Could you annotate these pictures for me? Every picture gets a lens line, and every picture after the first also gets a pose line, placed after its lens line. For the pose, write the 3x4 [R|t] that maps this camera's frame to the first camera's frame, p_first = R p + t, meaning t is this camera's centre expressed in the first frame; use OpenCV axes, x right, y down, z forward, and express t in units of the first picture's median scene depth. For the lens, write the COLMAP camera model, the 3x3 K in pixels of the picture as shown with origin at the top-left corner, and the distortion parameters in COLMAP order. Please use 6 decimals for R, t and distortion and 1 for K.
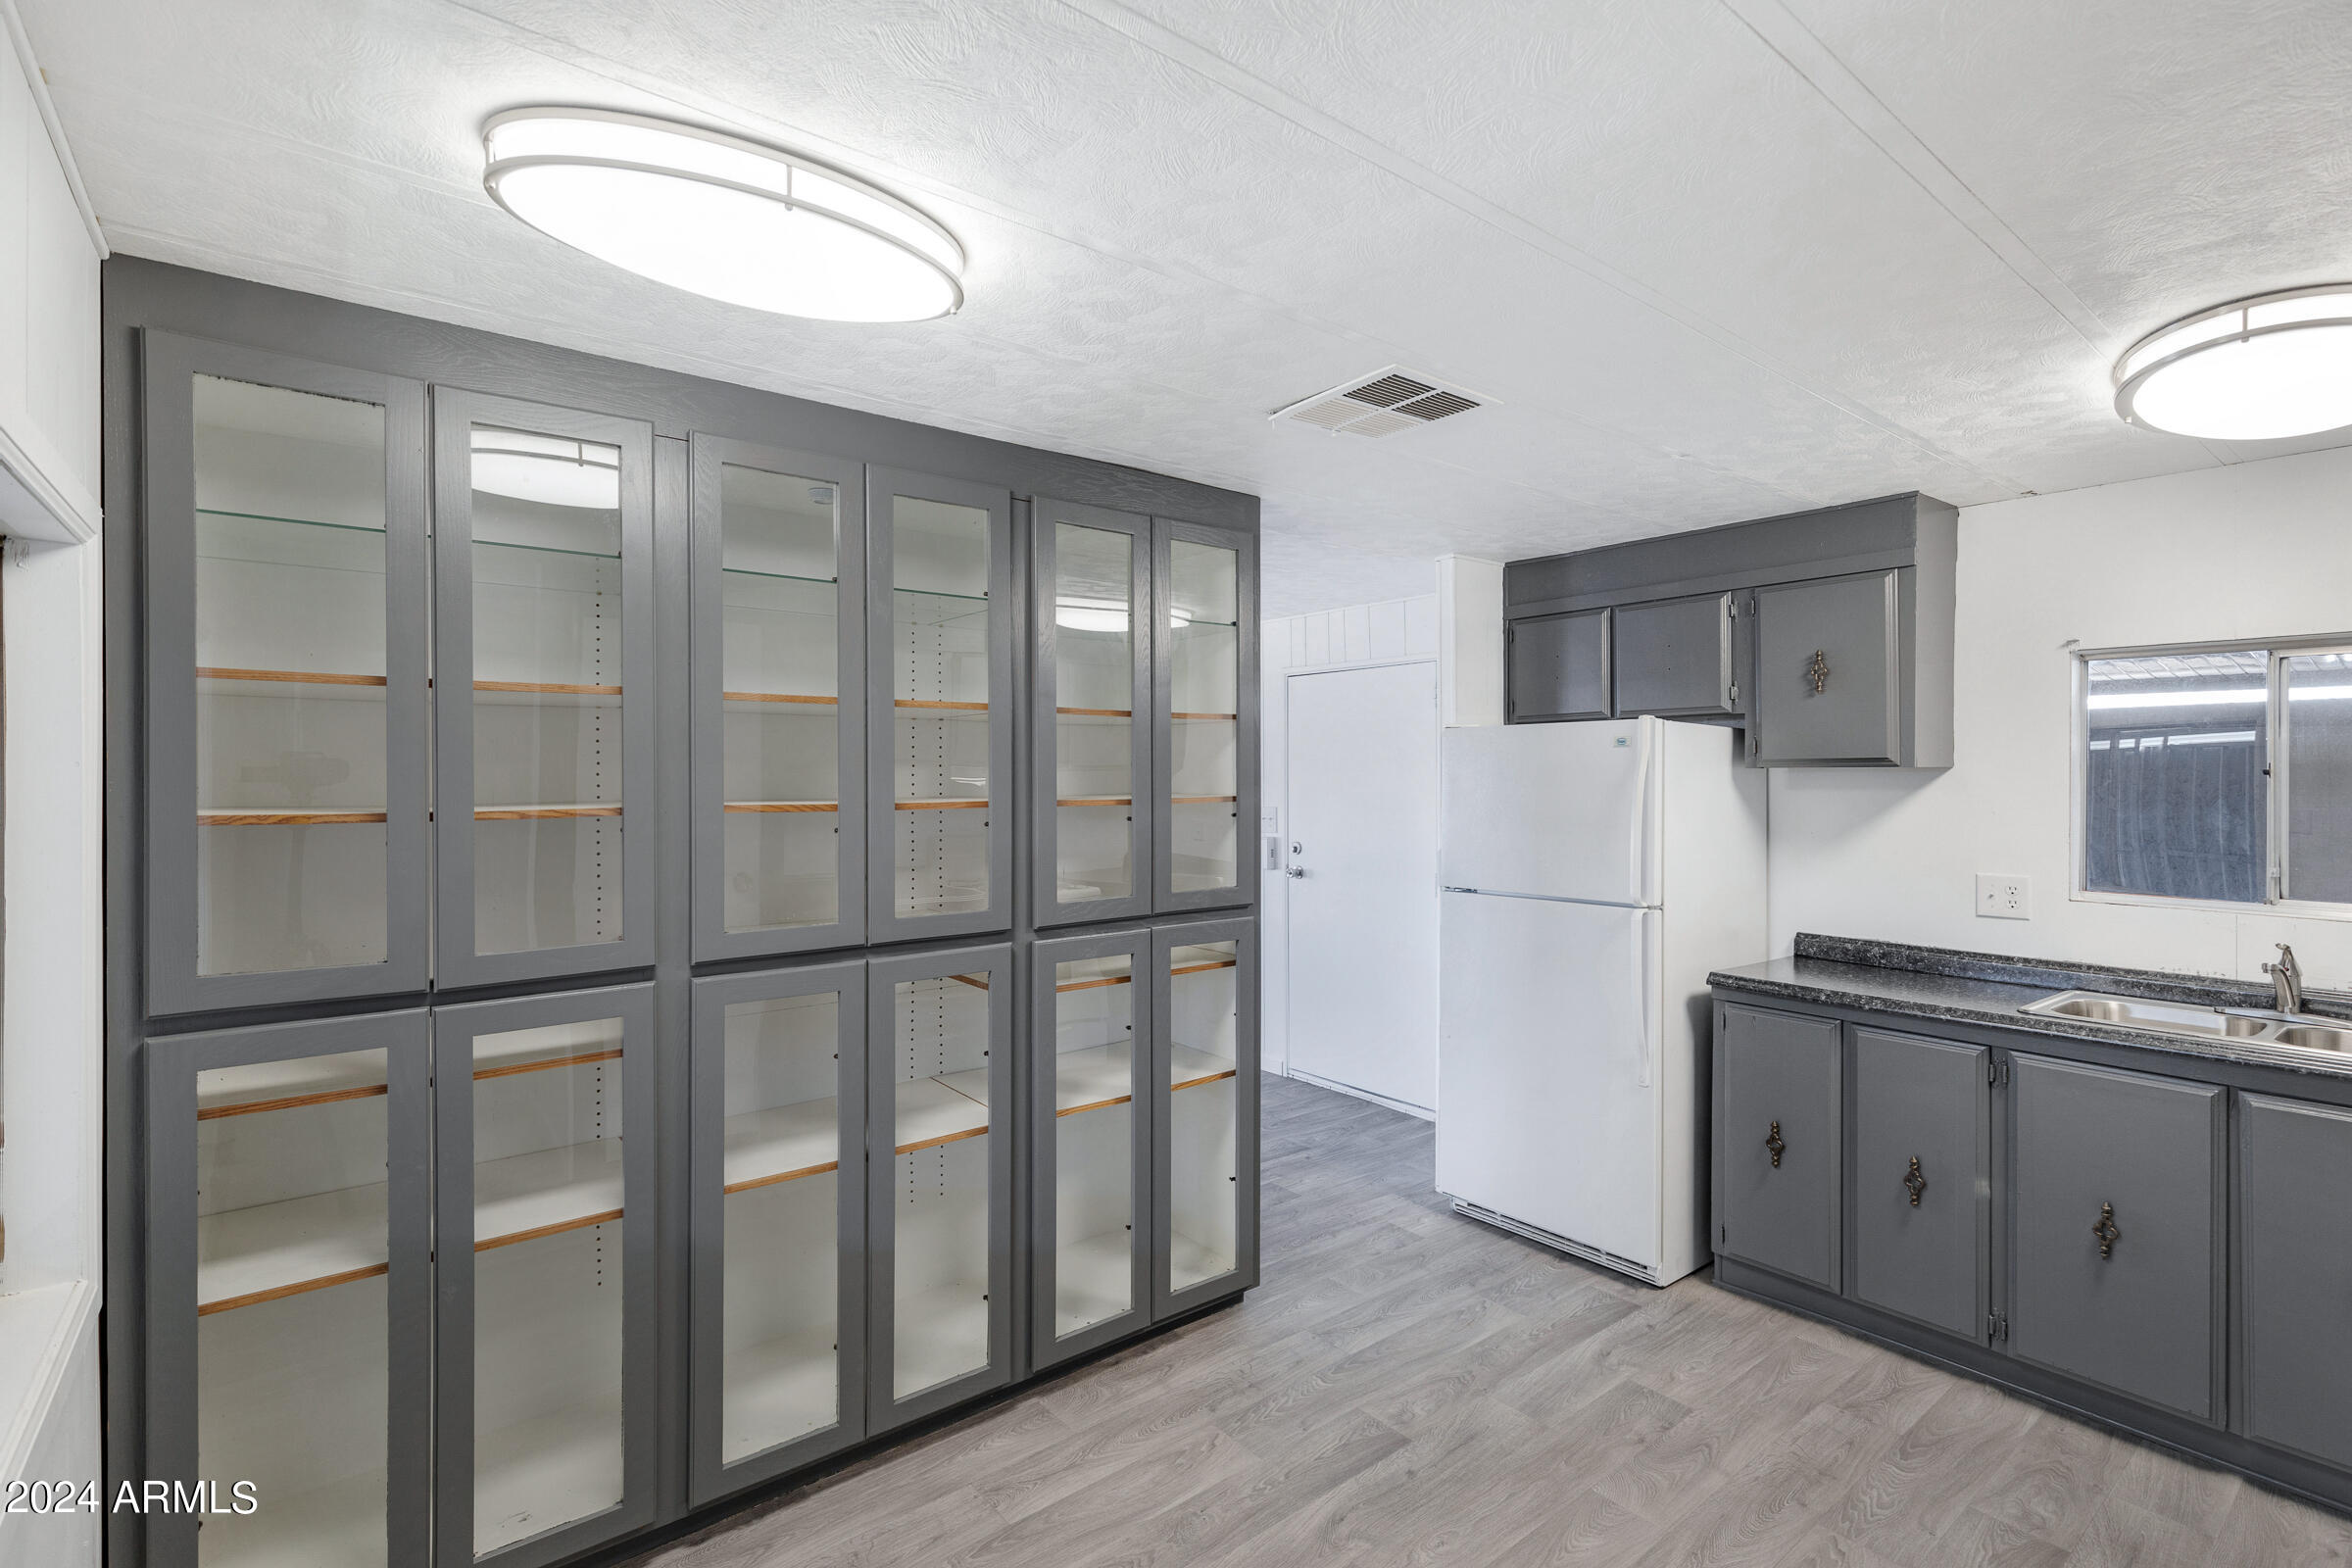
lens RADIAL K [[1066.2, 0, 1191.1], [0, 1066.2, 777.8], [0, 0, 1]] dist [-0.002827, -0.001240]
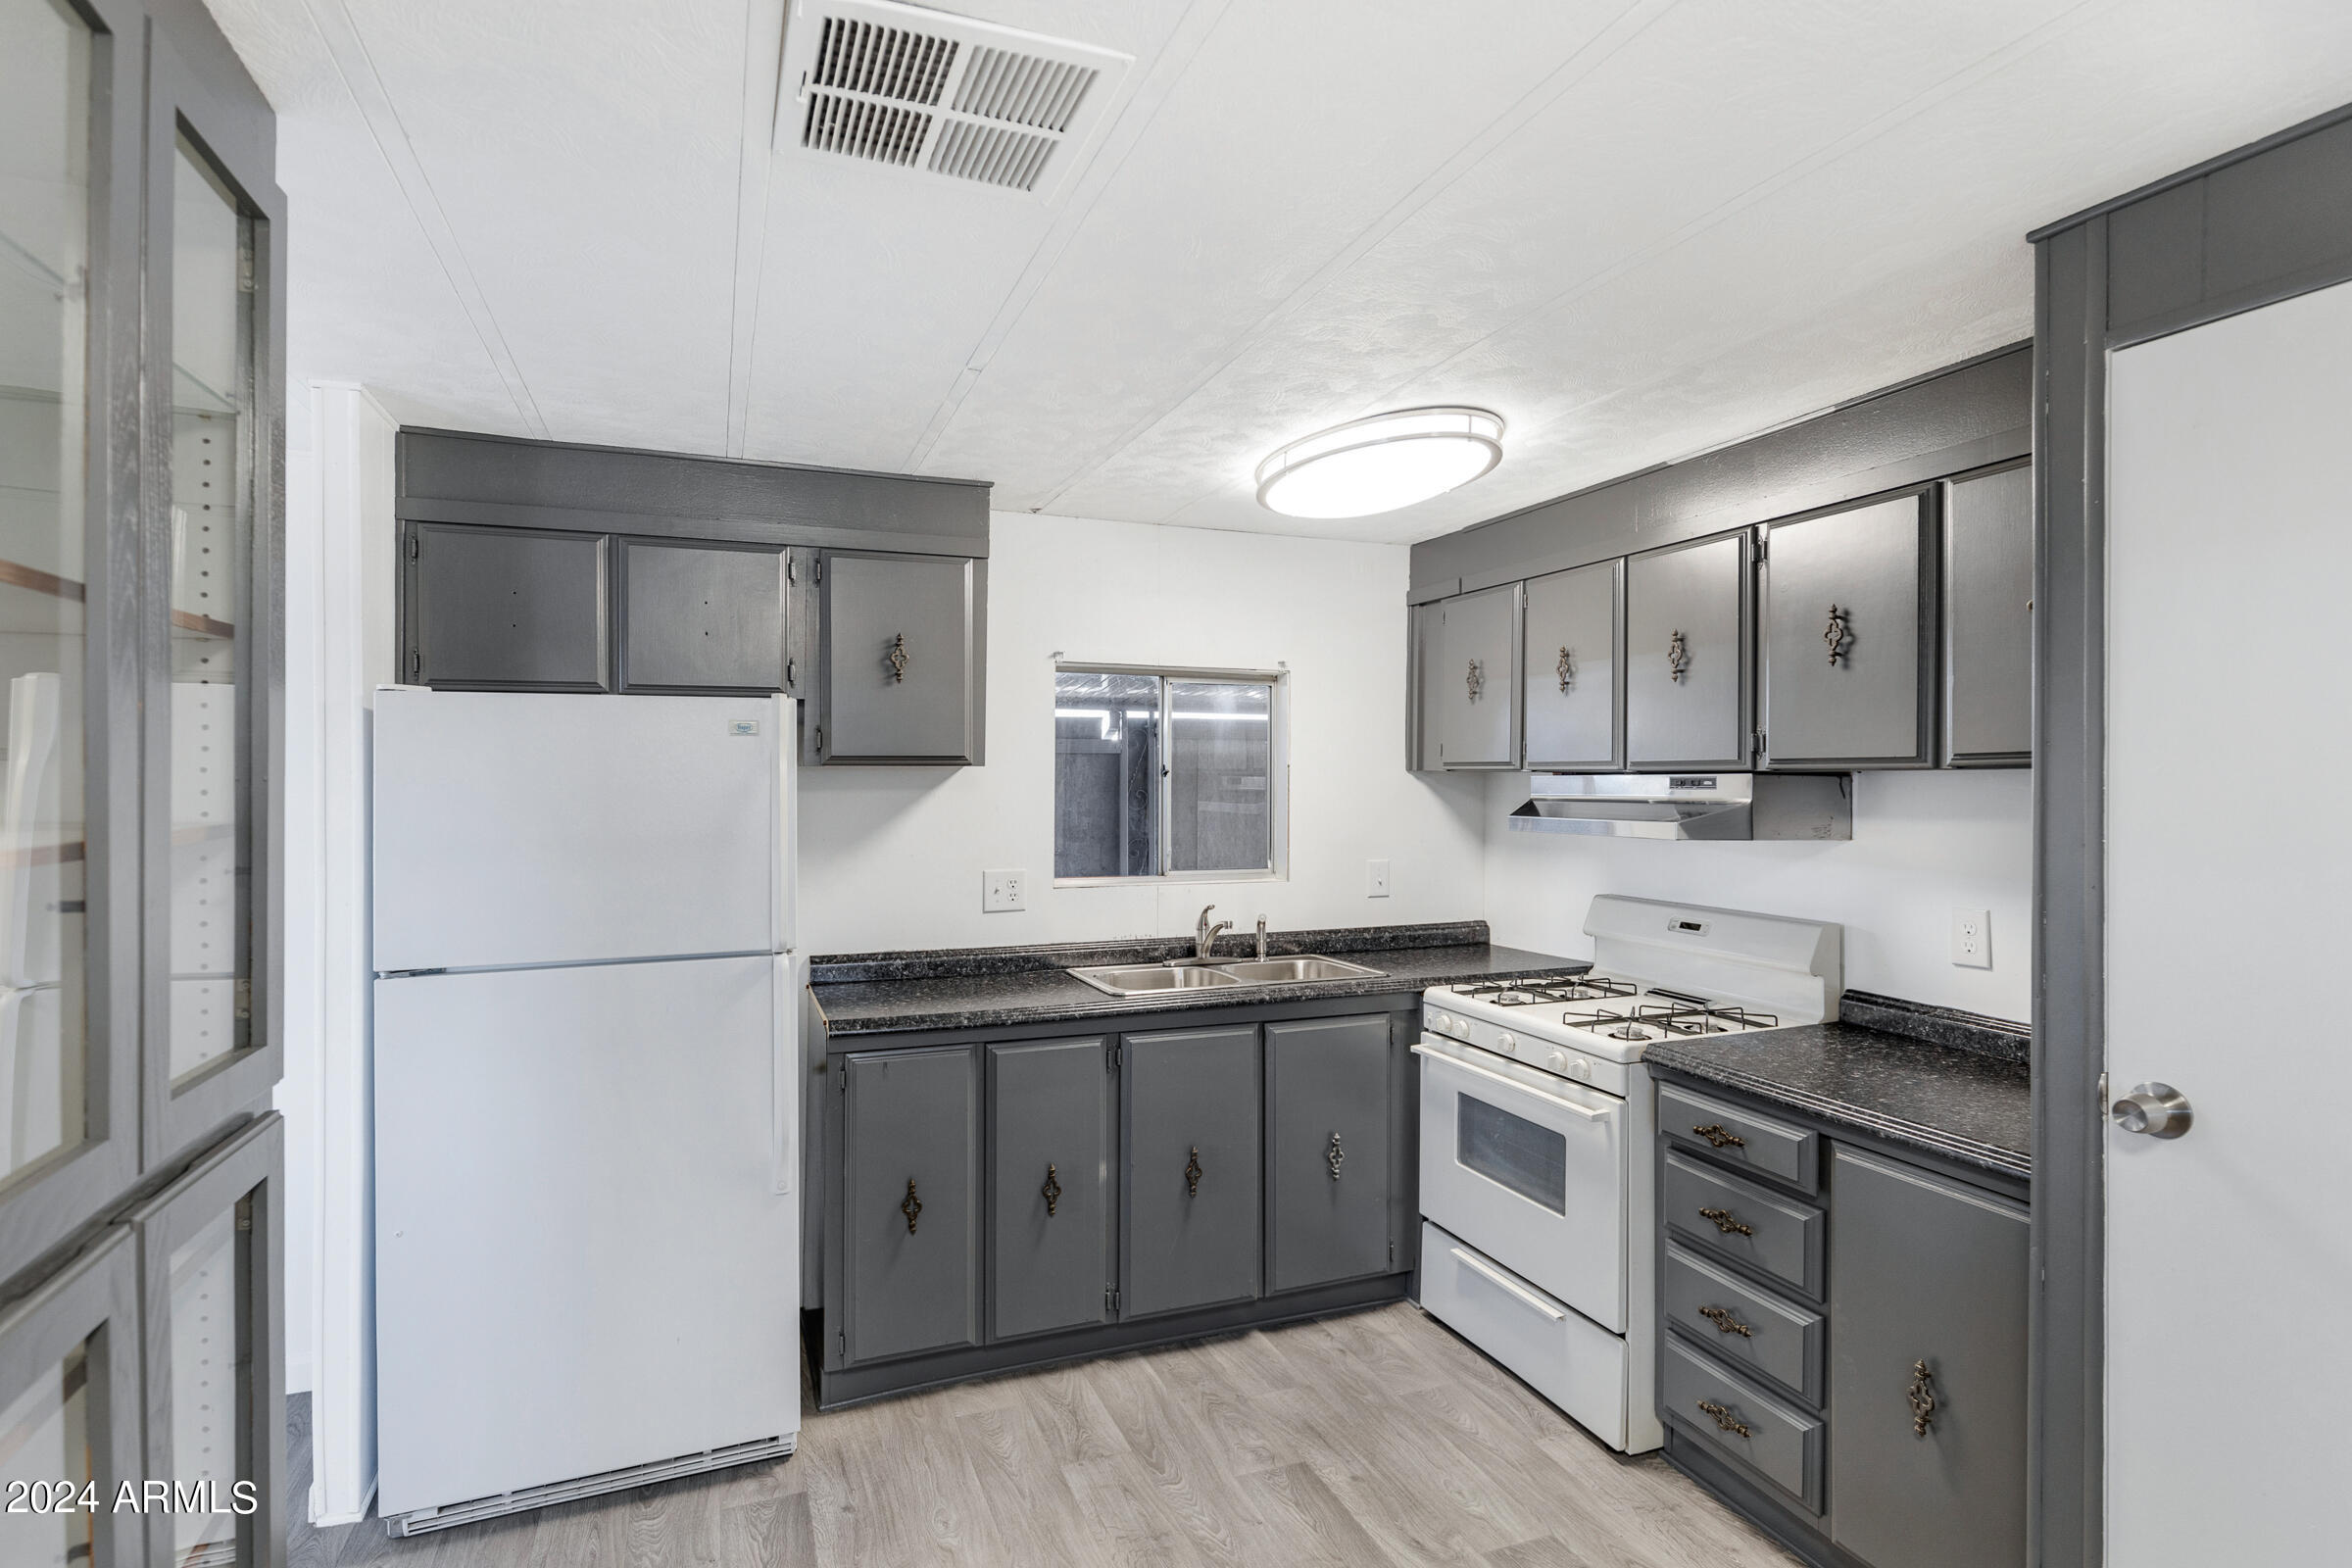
lens RADIAL K [[1114.4, 0, 1140.6], [0, 1114.4, 775.4], [0, 0, 1]] dist [-0.000812, 0.000233]
pose [[0.314066, 0.001737, 0.949400, -0.249751], [0.000641, 0.999998, -0.002042, 0.000503], [-0.949401, 0.001250, 0.314064, 0.559961]]
